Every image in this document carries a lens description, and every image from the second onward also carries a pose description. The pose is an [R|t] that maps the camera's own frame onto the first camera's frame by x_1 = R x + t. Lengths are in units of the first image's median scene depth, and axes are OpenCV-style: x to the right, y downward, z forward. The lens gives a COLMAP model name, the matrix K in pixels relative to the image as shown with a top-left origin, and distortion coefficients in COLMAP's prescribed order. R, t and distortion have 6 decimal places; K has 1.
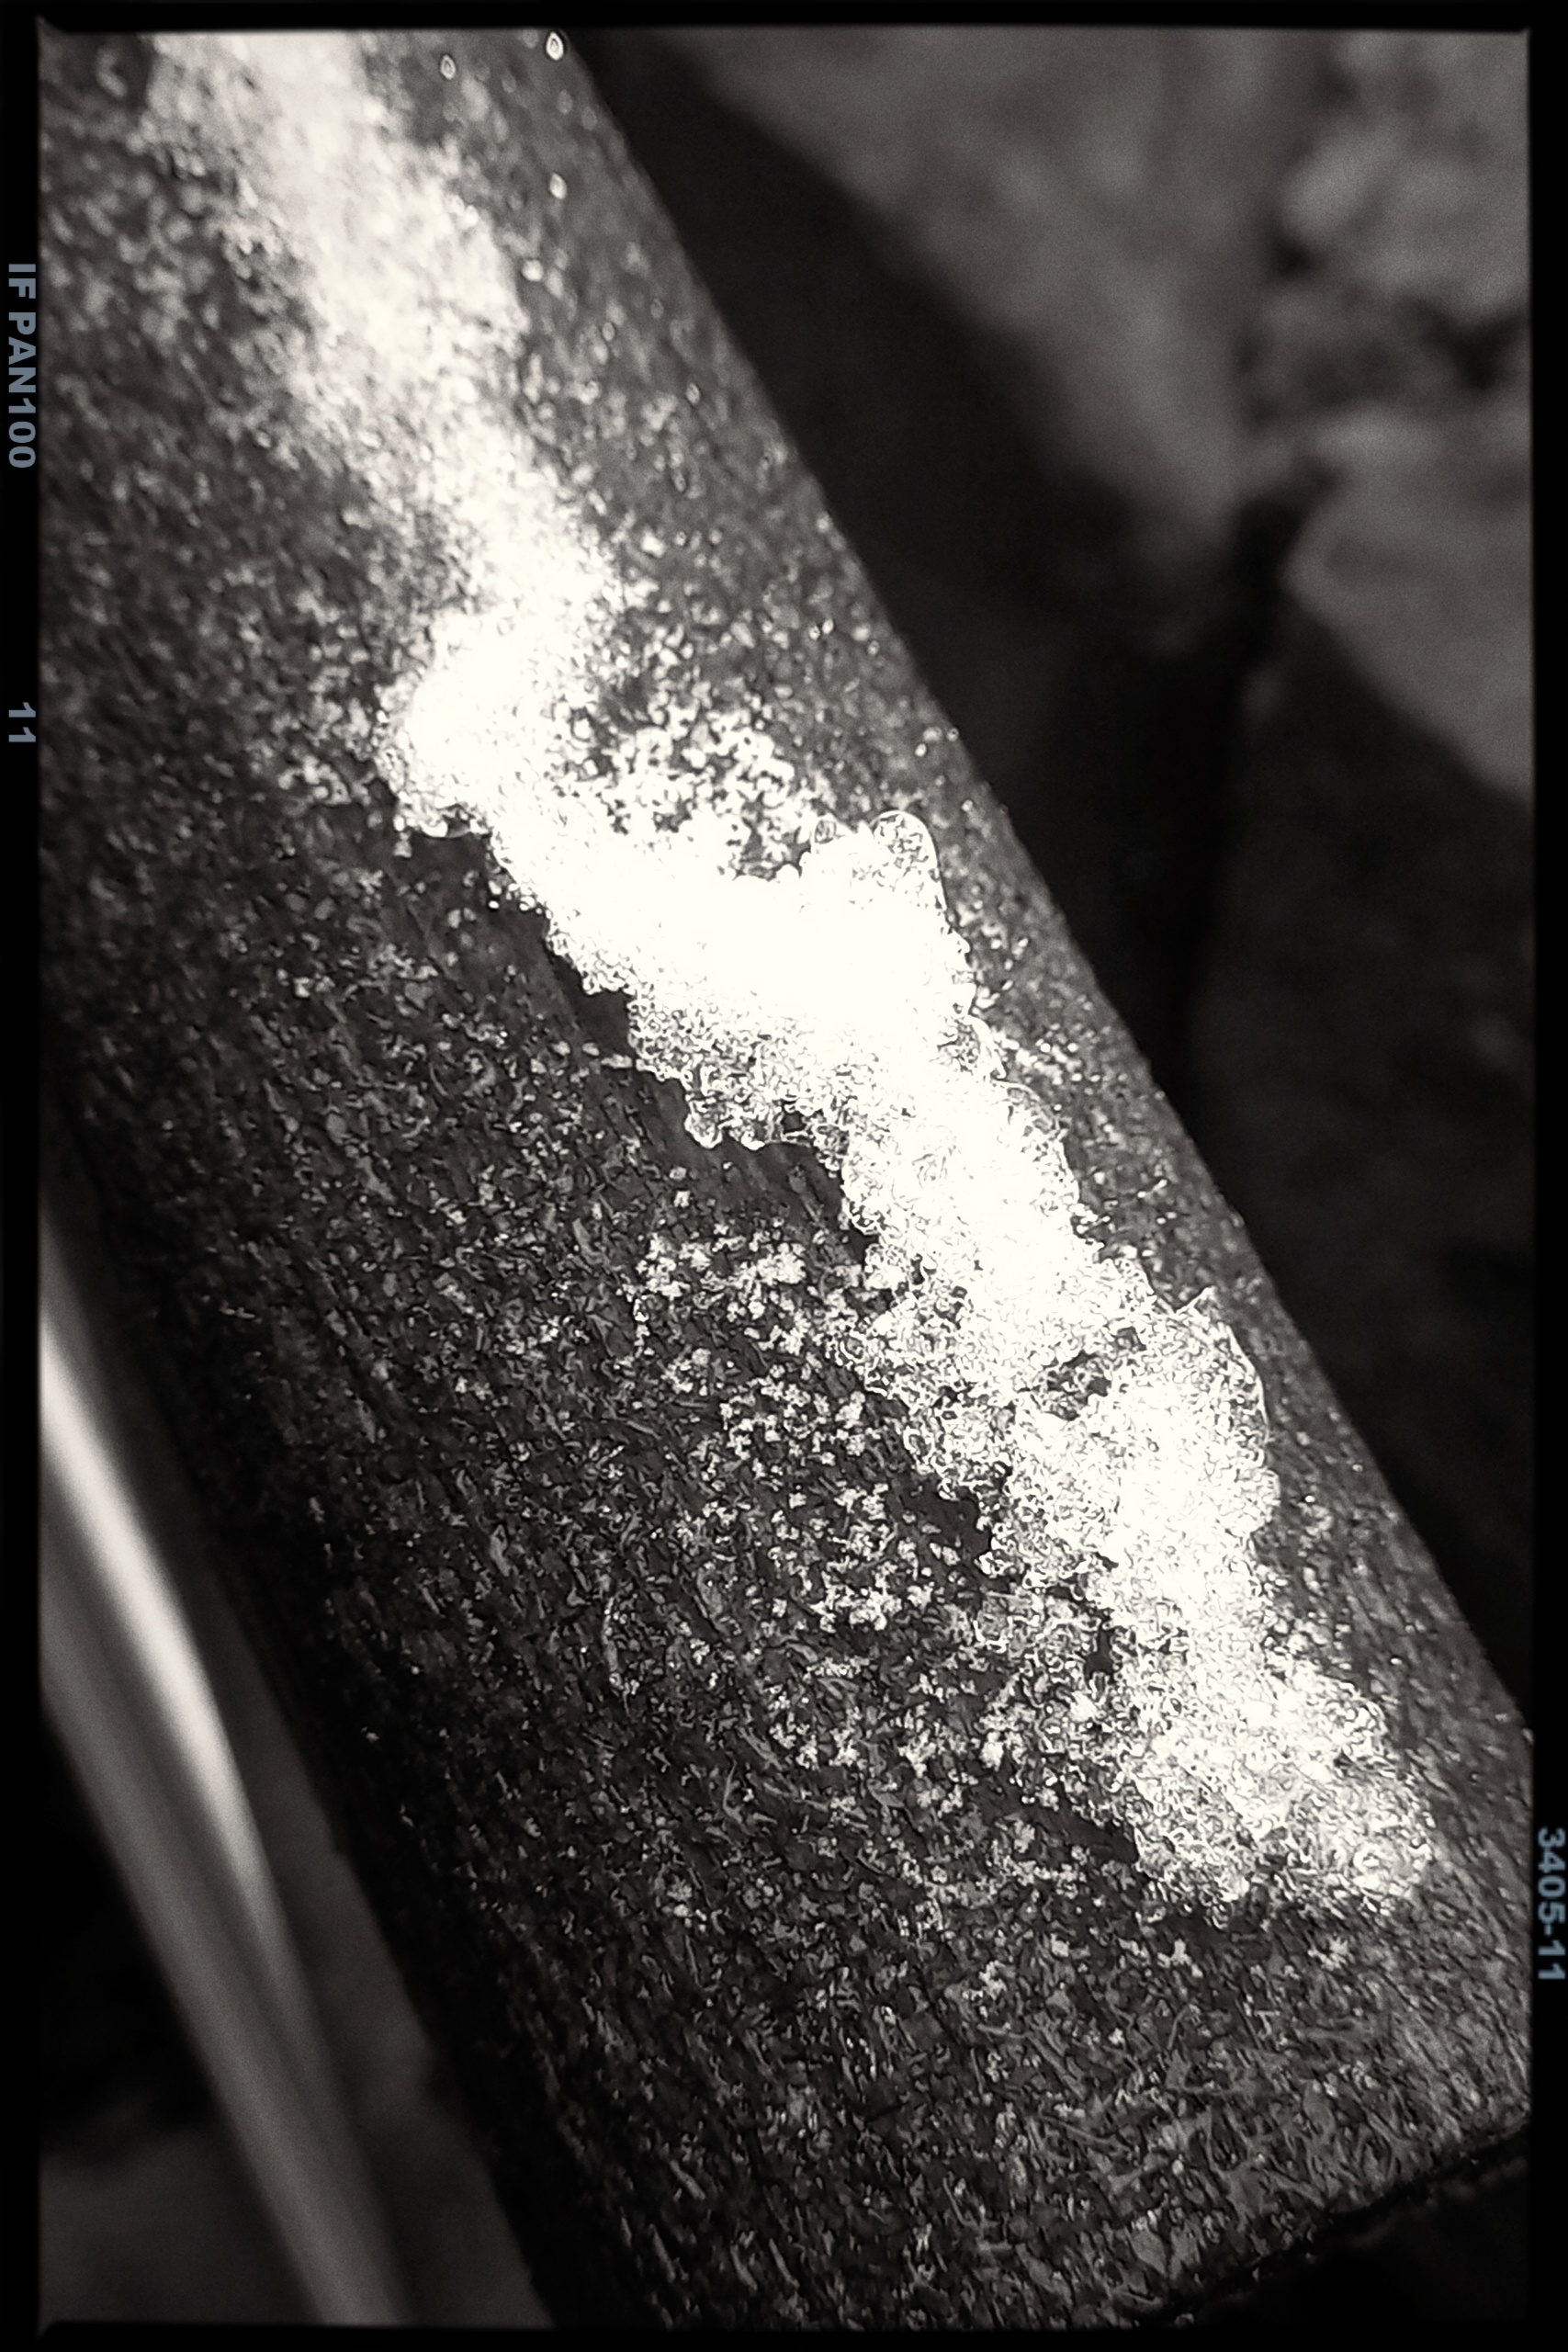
lens RADIAL K [[3975.5, 0, 940.2], [0, 3975.5, 1176.6], [0, 0, 1]] dist [0.001112, -0.232843]
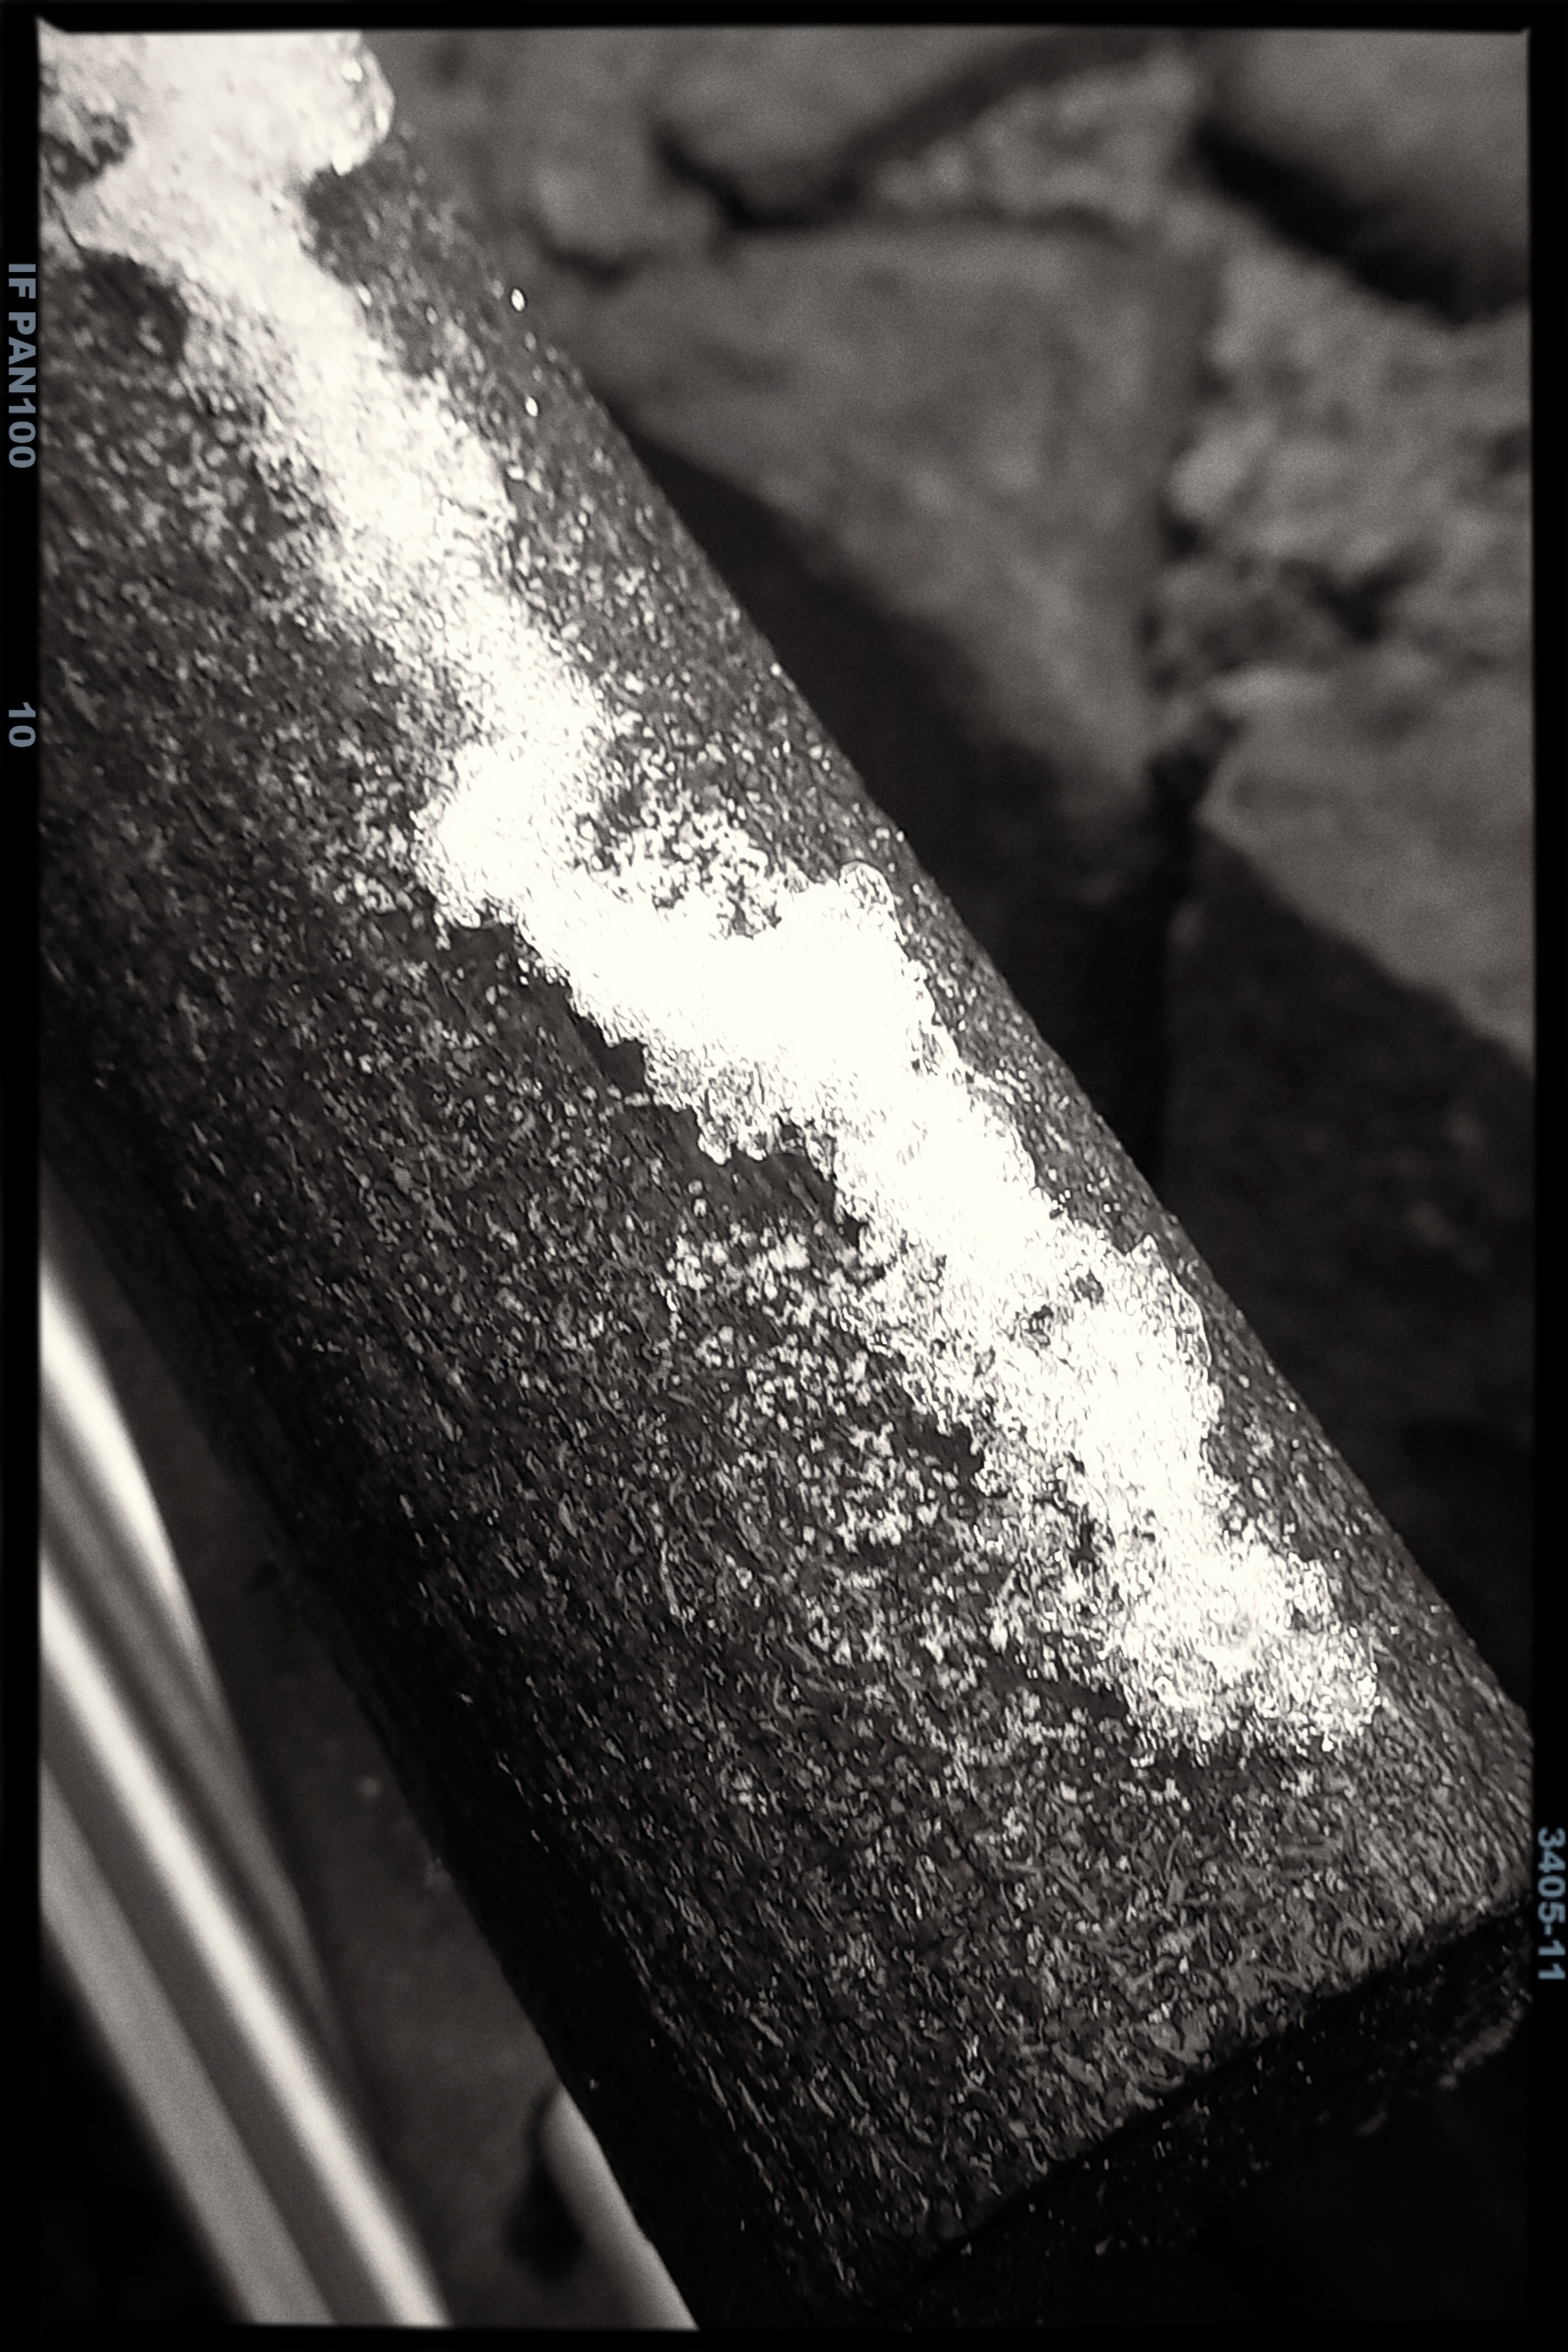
lens RADIAL K [[3975.5, 0, 940.2], [0, 3975.5, 1176.6], [0, 0, 1]] dist [0.001112, -0.232843]
pose [[0.996937, -0.077523, 0.010341, -0.005447], [0.078159, 0.992299, -0.096091, 0.114993], [-0.002812, 0.096605, 0.995319, -0.175975]]
